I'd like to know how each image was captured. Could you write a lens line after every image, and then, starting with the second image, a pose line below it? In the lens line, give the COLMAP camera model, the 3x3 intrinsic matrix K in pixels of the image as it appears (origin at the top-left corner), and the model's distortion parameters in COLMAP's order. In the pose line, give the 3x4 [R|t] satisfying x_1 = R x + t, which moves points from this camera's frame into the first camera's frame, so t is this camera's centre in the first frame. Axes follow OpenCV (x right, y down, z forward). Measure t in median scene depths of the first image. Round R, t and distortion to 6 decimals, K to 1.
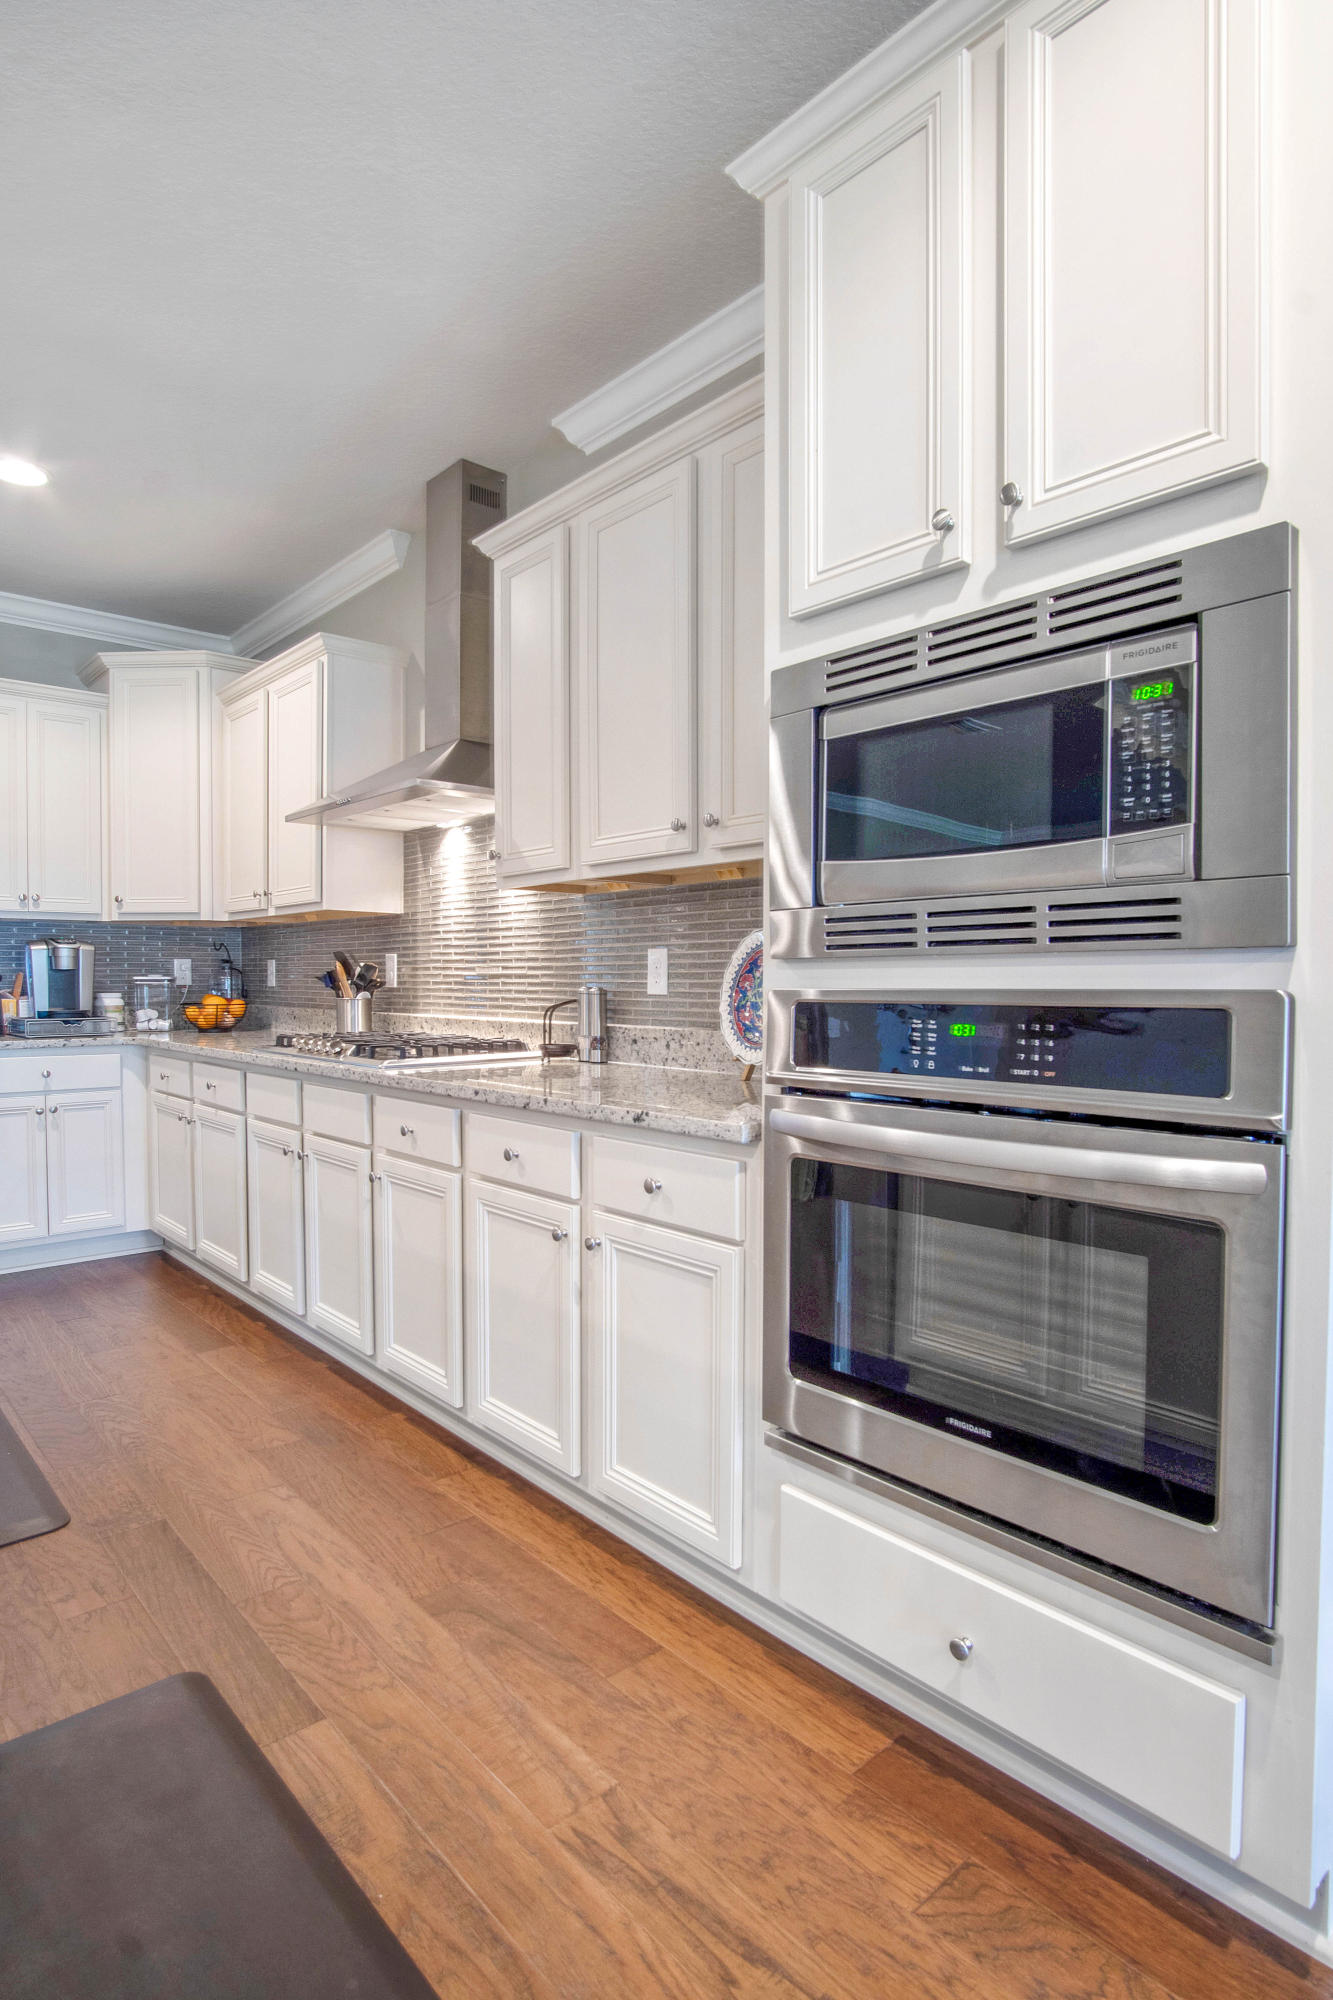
lens RADIAL K [[1097.7, 0, 664.7], [0, 1097.7, 1012.5], [0, 0, 1]] dist [-0.001288, -0.000366]
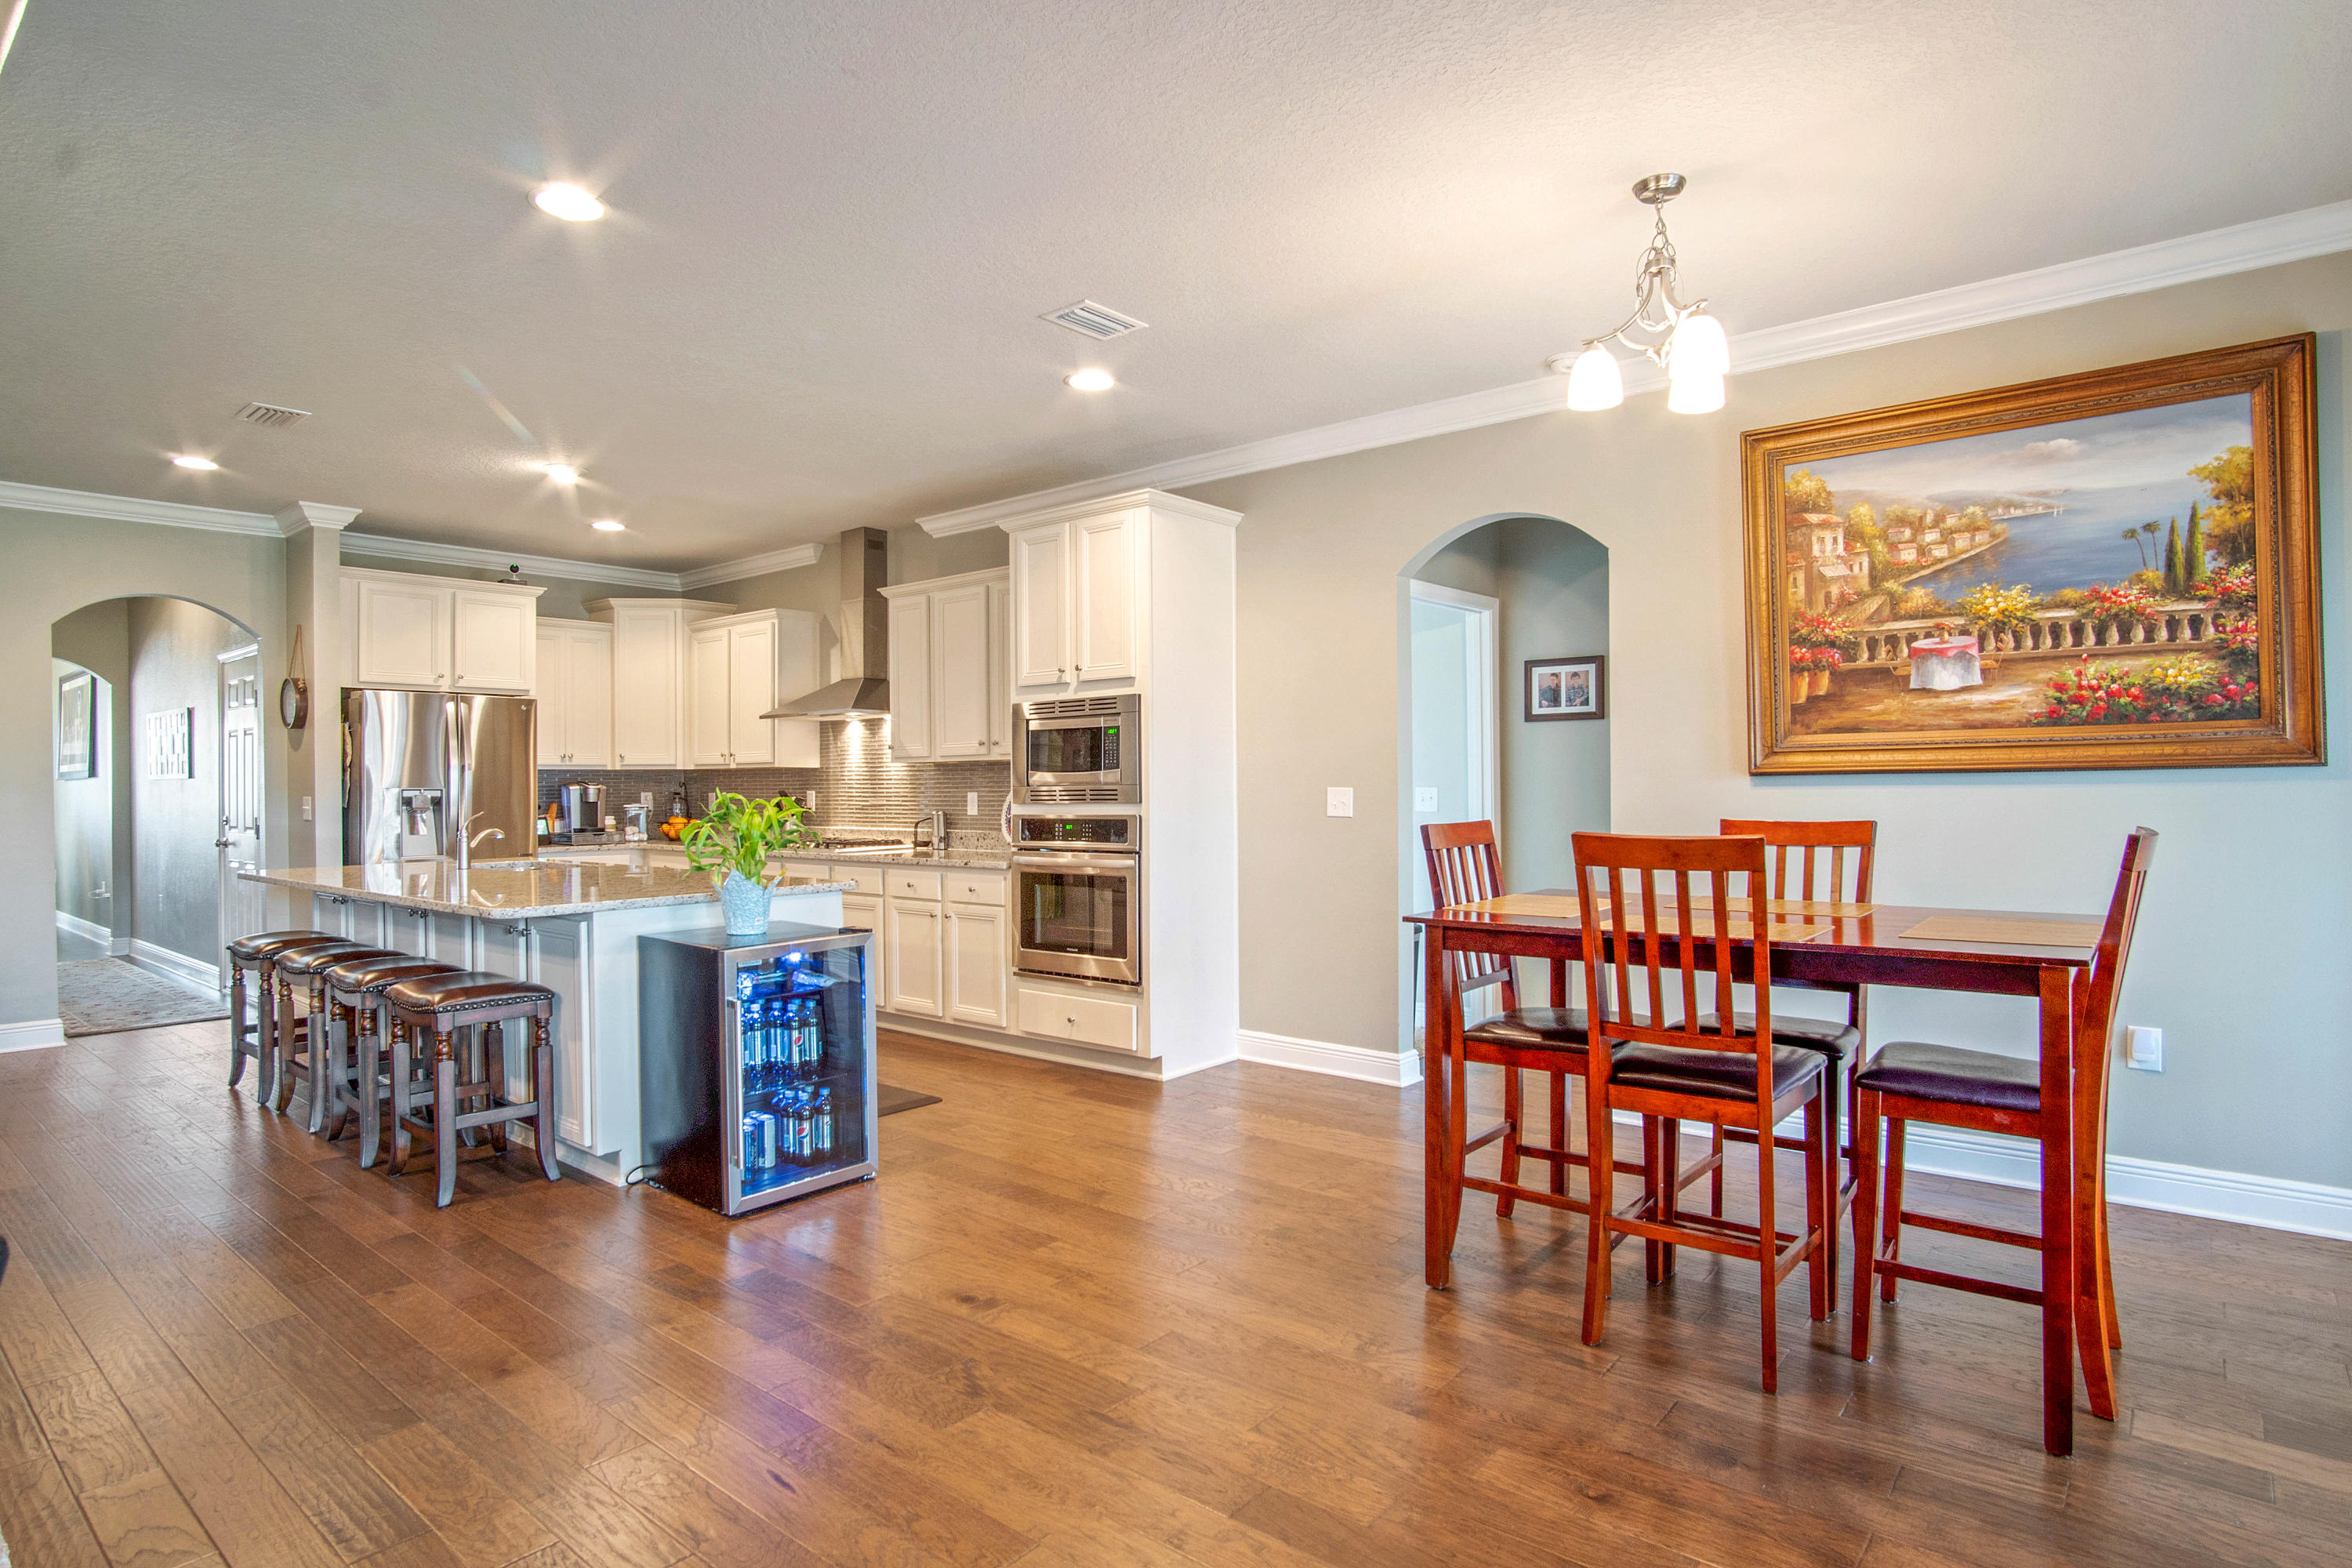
lens RADIAL K [[1266.6, 0, 1163.0], [0, 1266.6, 787.1], [0, 0, 1]] dist [-0.004789, -0.000243]
pose [[0.989533, -0.006863, 0.144140, 0.004481], [0.011577, 0.999424, -0.031894, 0.011033], [-0.143838, 0.033229, 0.989043, -1.346921]]
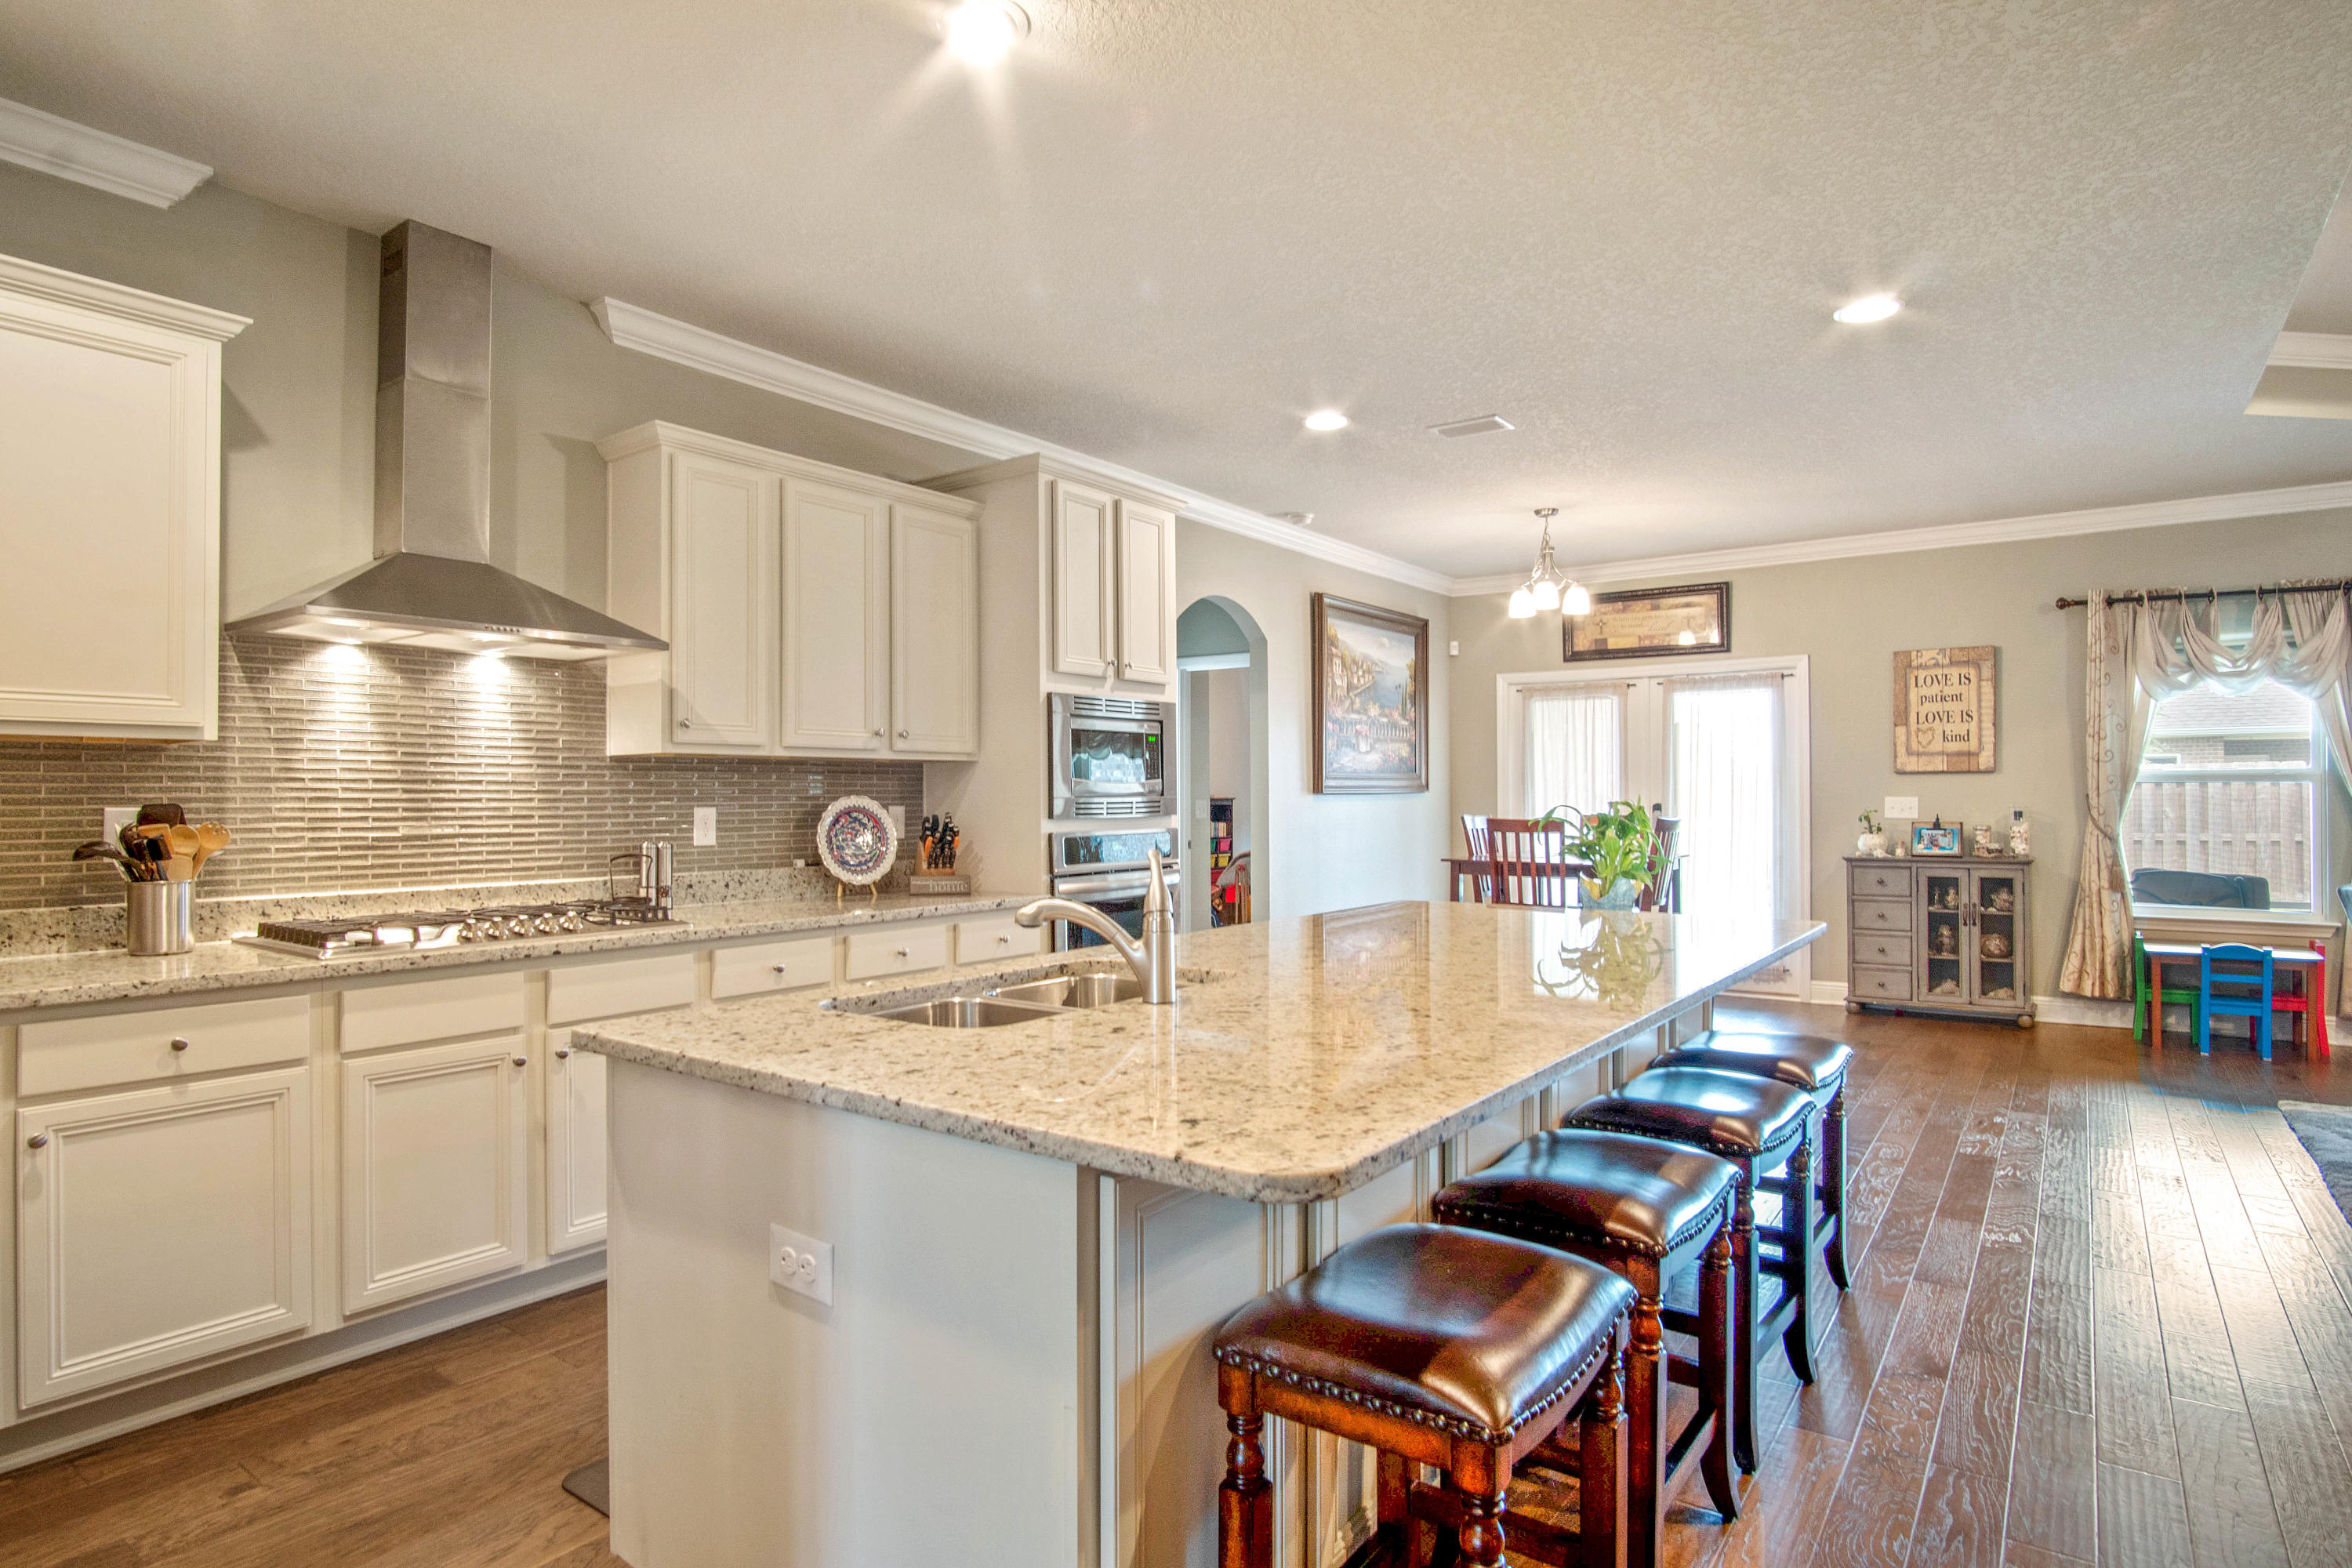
lens RADIAL K [[1266.6, 0, 1163.0], [0, 1266.6, 787.1], [0, 0, 1]] dist [-0.004789, -0.000243]
pose [[-0.224258, 0.001483, 0.974529, -1.431956], [0.026656, 0.999634, 0.004613, -0.071251], [-0.974165, 0.027012, -0.224215, 0.791911]]
